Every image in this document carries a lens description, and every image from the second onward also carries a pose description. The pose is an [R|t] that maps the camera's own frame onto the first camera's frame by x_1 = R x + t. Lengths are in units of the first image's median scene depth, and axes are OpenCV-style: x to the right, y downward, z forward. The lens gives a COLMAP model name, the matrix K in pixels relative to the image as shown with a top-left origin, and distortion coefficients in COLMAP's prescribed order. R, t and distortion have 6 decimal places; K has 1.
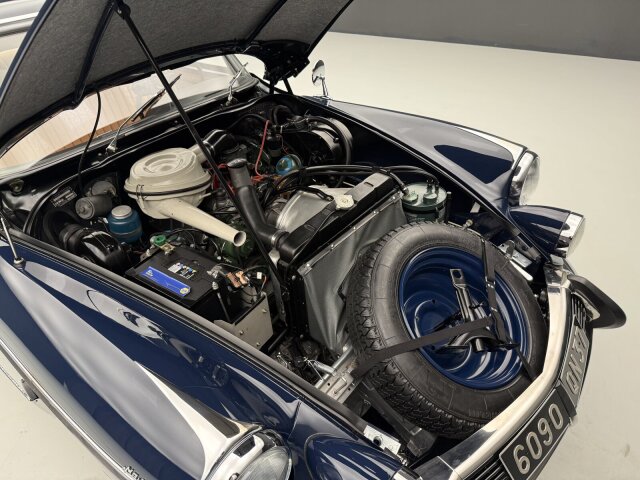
lens RADIAL K [[440.9, 0, 320.0], [0, 440.9, 240.0], [0, 0, 1]] dist [0.005497, 0.000222]
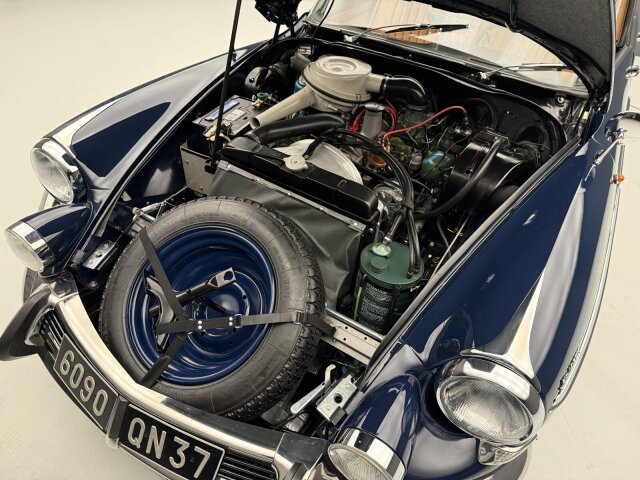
lens RADIAL K [[461.4, 0, 320.0], [0, 461.4, 240.0], [0, 0, 1]] dist [0.011003, -0.001168]
pose [[0.141362, 0.710492, -0.689361, 0.780217], [-0.667334, 0.582744, 0.463762, -0.426151], [0.731220, 0.394476, 0.556513, 0.499916]]
